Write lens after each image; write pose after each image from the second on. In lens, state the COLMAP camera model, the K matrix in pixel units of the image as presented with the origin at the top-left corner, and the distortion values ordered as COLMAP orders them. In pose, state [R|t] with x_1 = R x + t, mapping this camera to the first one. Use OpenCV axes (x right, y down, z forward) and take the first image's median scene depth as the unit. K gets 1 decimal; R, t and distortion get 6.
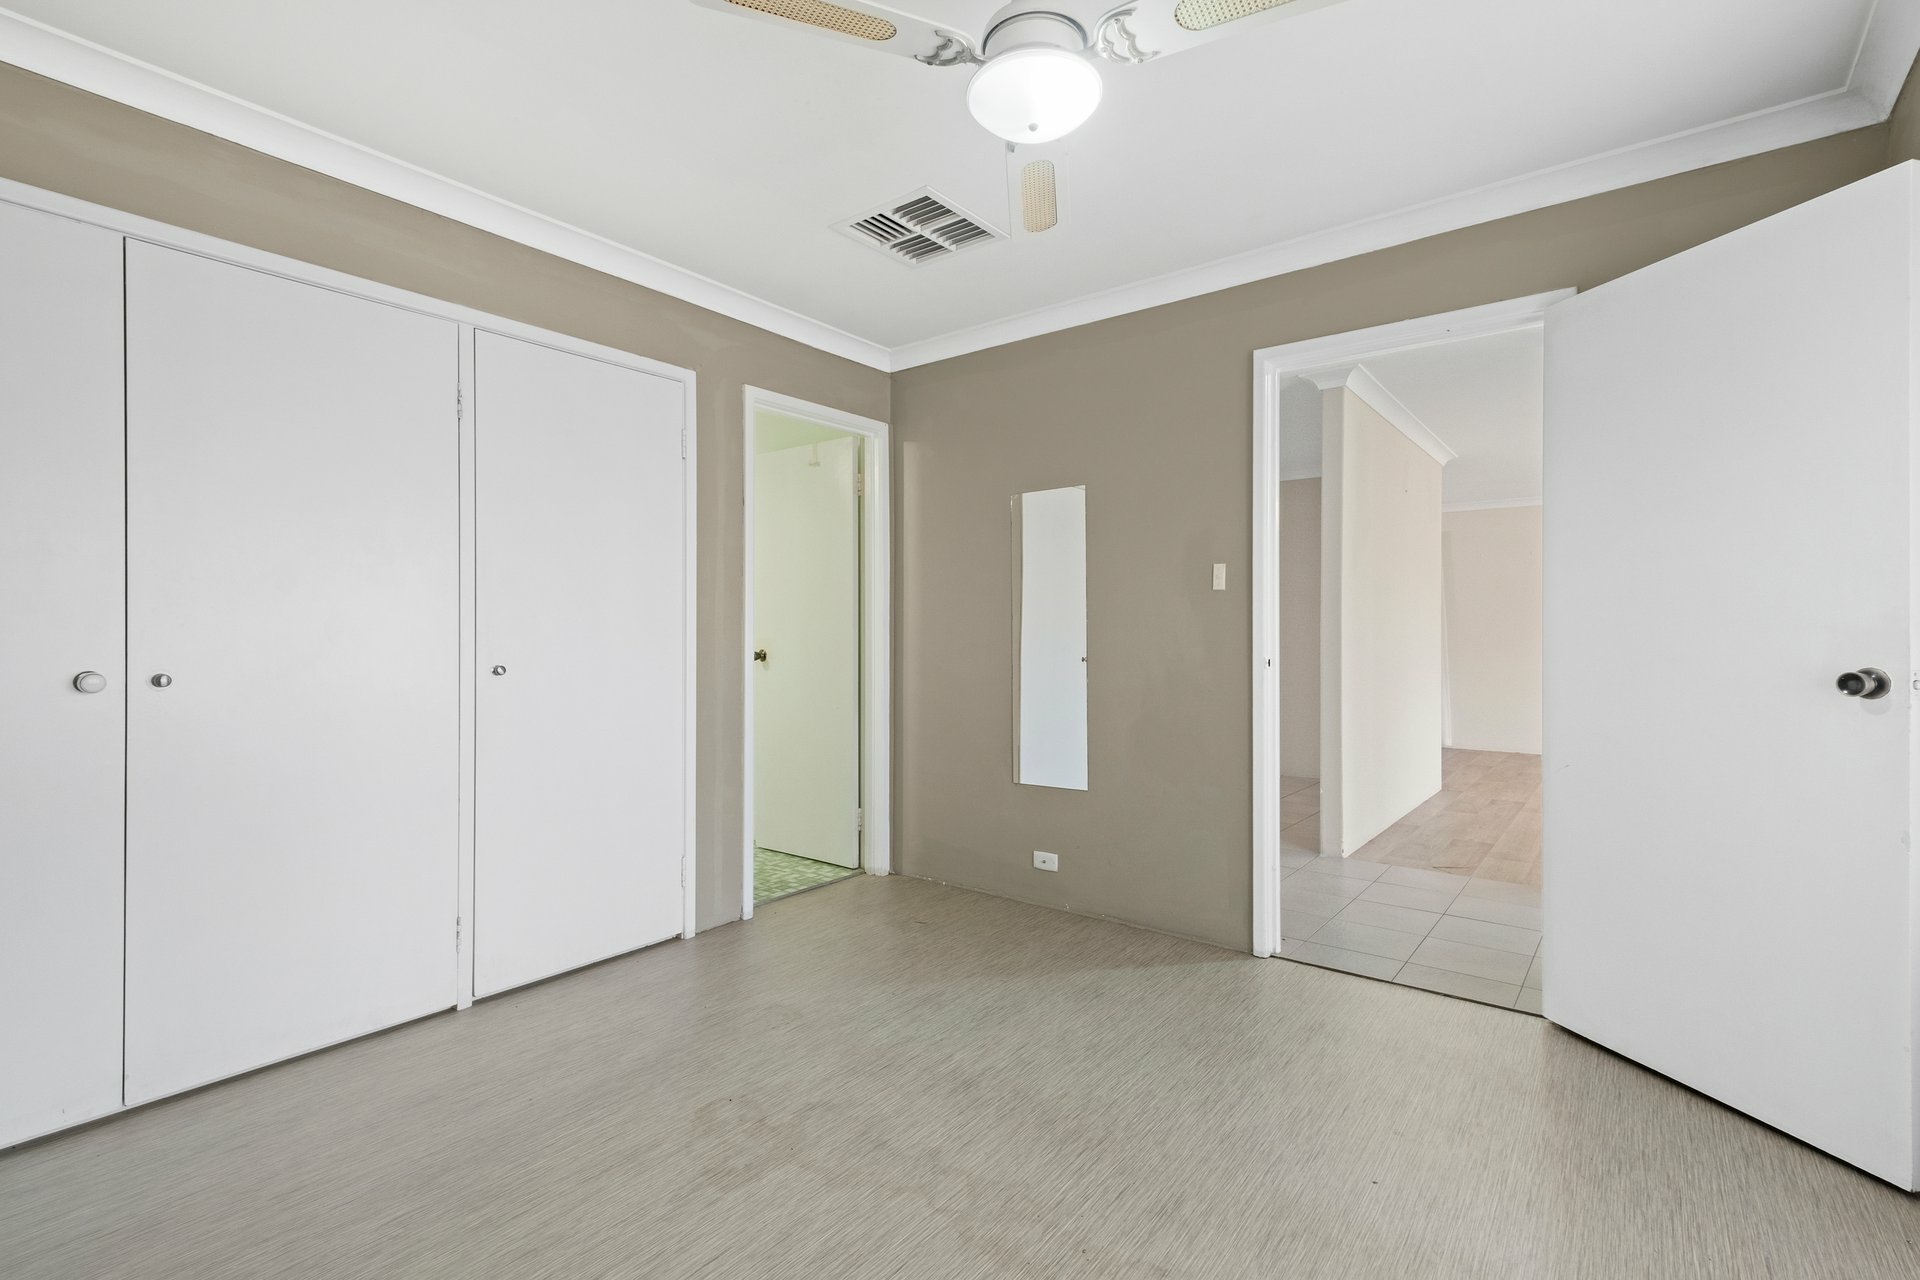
lens RADIAL K [[877.3, 0, 960.0], [0, 877.3, 640.0], [0, 0, 1]] dist [0.022586, 0.000097]
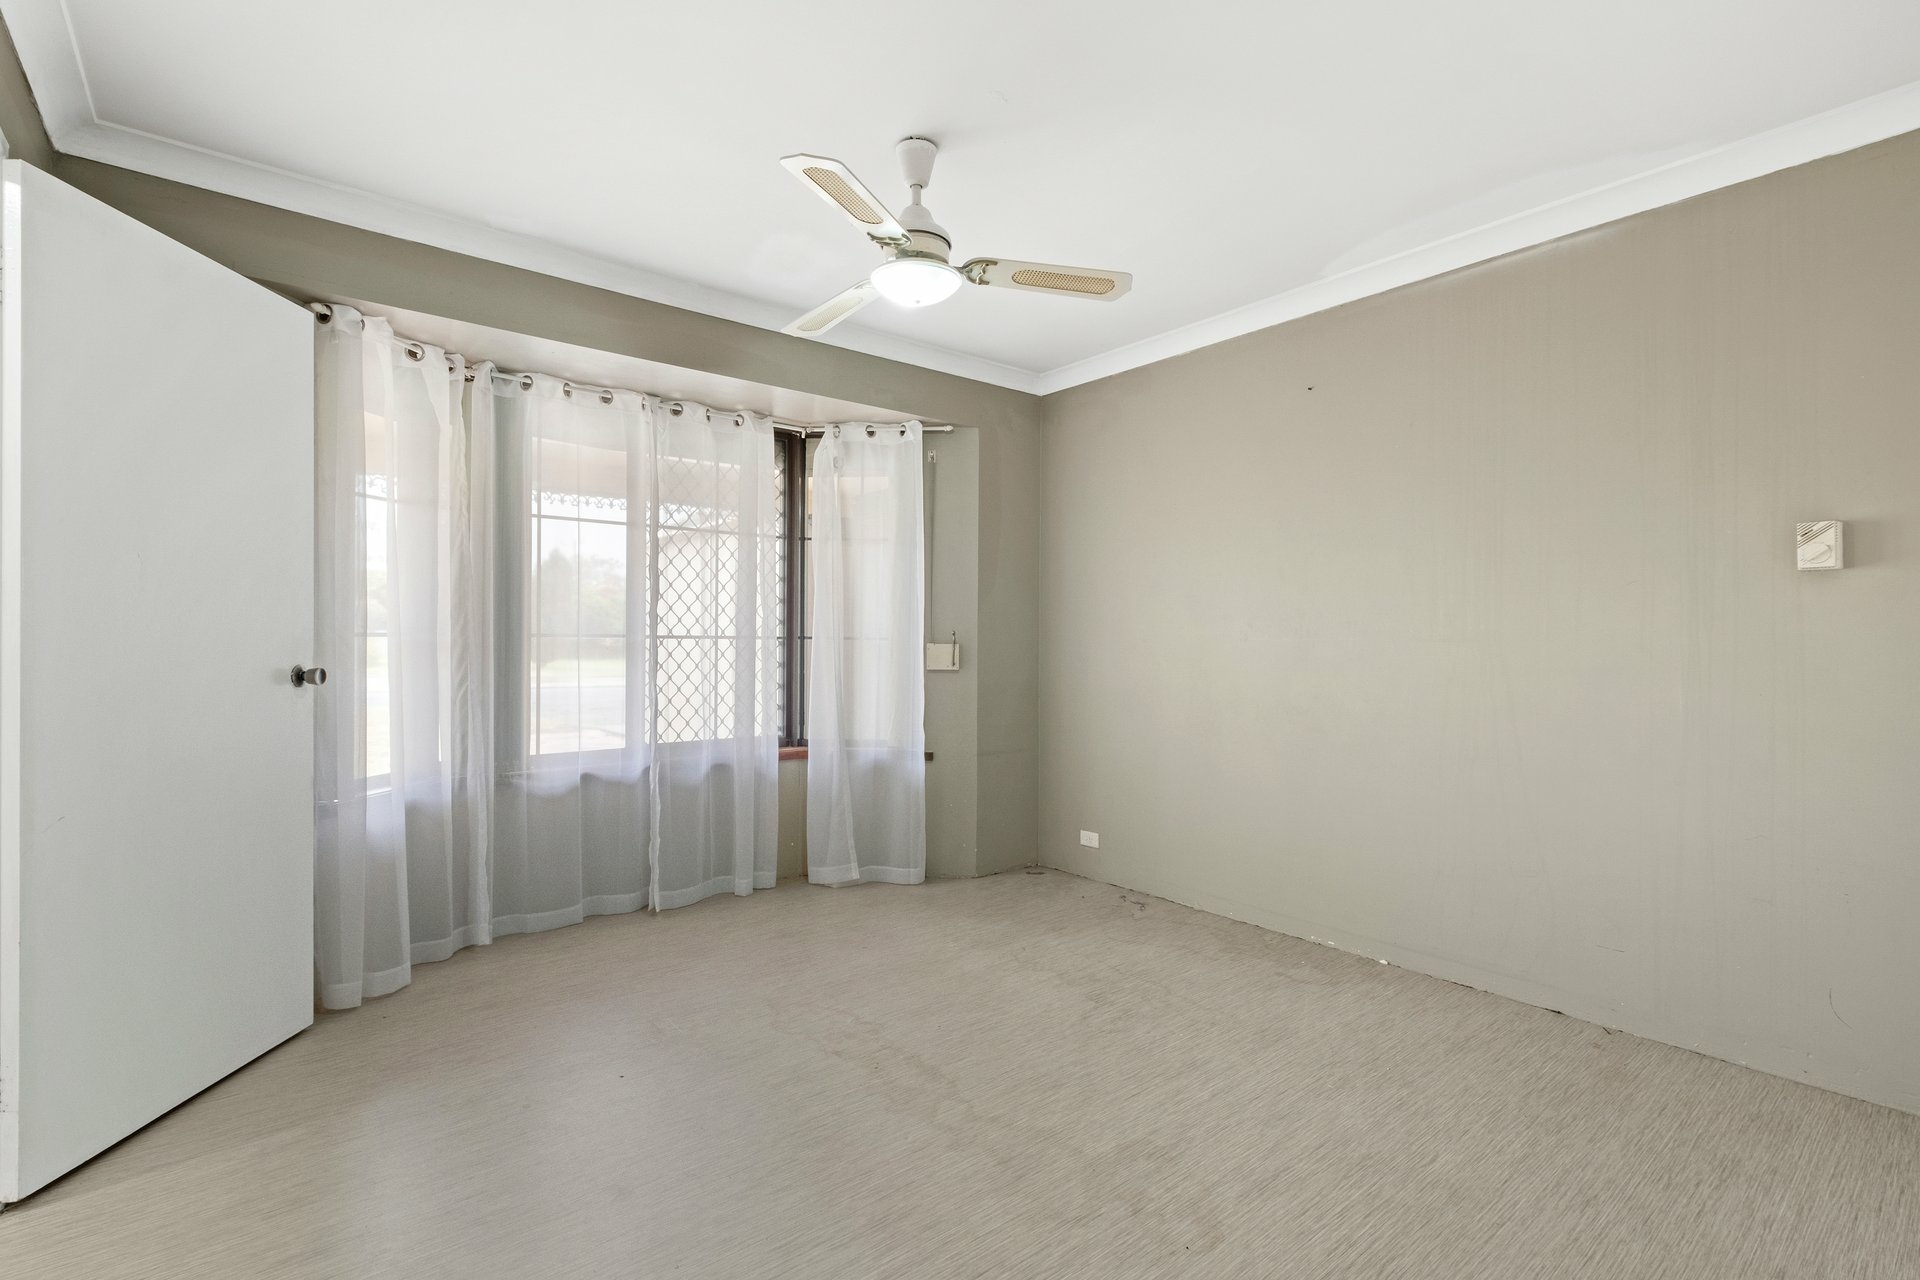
lens RADIAL K [[877.3, 0, 960.0], [0, 877.3, 640.0], [0, 0, 1]] dist [0.022586, 0.000097]
pose [[-0.974673, -0.002255, 0.223624, -0.270714], [-0.002258, 0.999997, 0.000240, -0.010417], [-0.223624, -0.000271, -0.974676, 2.043079]]
